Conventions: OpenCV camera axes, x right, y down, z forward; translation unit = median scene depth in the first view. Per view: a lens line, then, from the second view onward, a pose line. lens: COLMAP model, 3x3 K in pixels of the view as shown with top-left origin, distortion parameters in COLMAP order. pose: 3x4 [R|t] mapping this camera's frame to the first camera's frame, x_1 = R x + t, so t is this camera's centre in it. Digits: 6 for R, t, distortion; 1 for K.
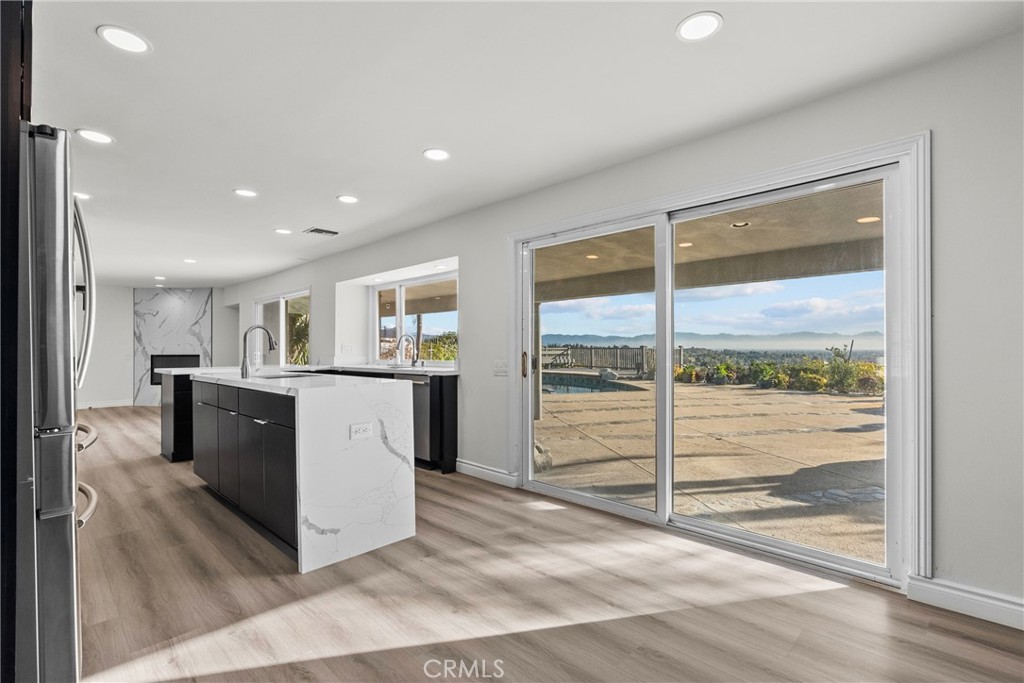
lens RADIAL K [[466.2, 0, 517.1], [0, 466.2, 348.4], [0, 0, 1]] dist [-0.007622, 0.002942]
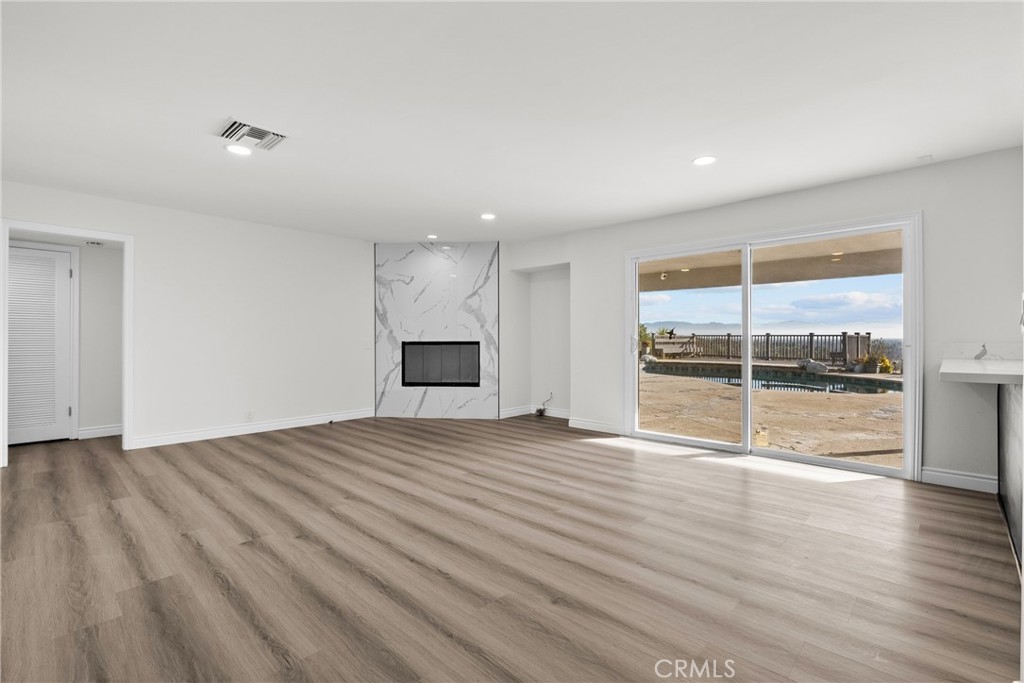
lens RADIAL K [[466.2, 0, 518.7], [0, 466.2, 339.2], [0, 0, 1]] dist [-0.007622, 0.002942]
pose [[0.999791, -0.001258, 0.020406, -0.861466], [0.001262, 0.999999, -0.000181, 0.014546], [-0.020405, 0.000206, 0.999792, 0.434683]]
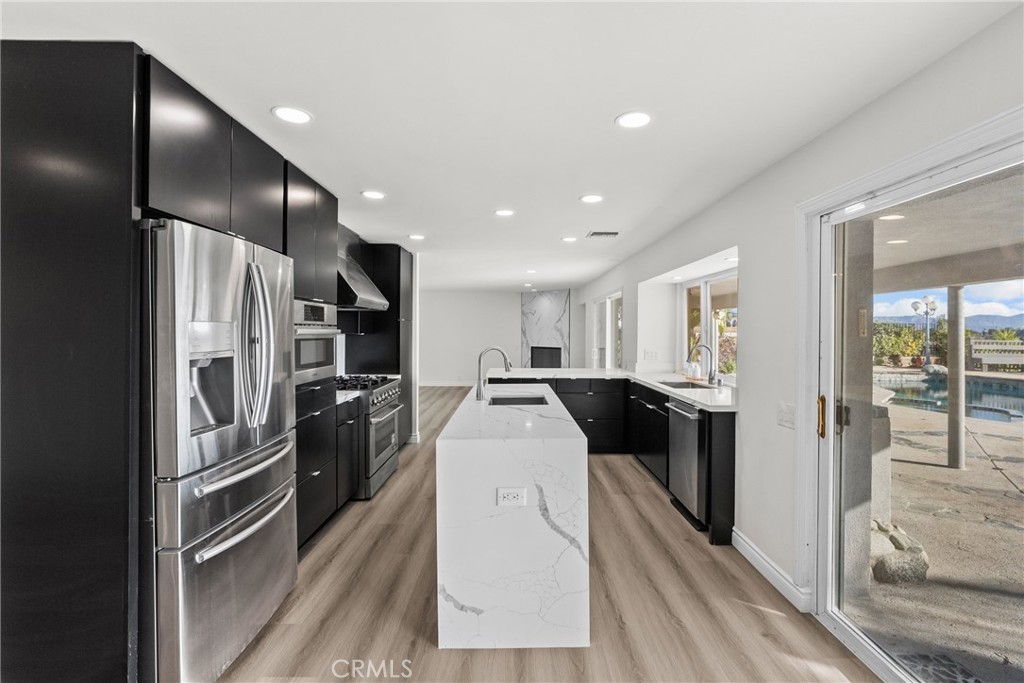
lens RADIAL K [[466.2, 0, 514.0], [0, 466.2, 335.5], [0, 0, 1]] dist [-0.007622, 0.002942]
pose [[0.706165, 0.010794, -0.707965, 0.072683], [-0.007566, 0.999942, 0.007699, -0.033280], [0.708006, -0.000080, 0.706206, 0.132883]]
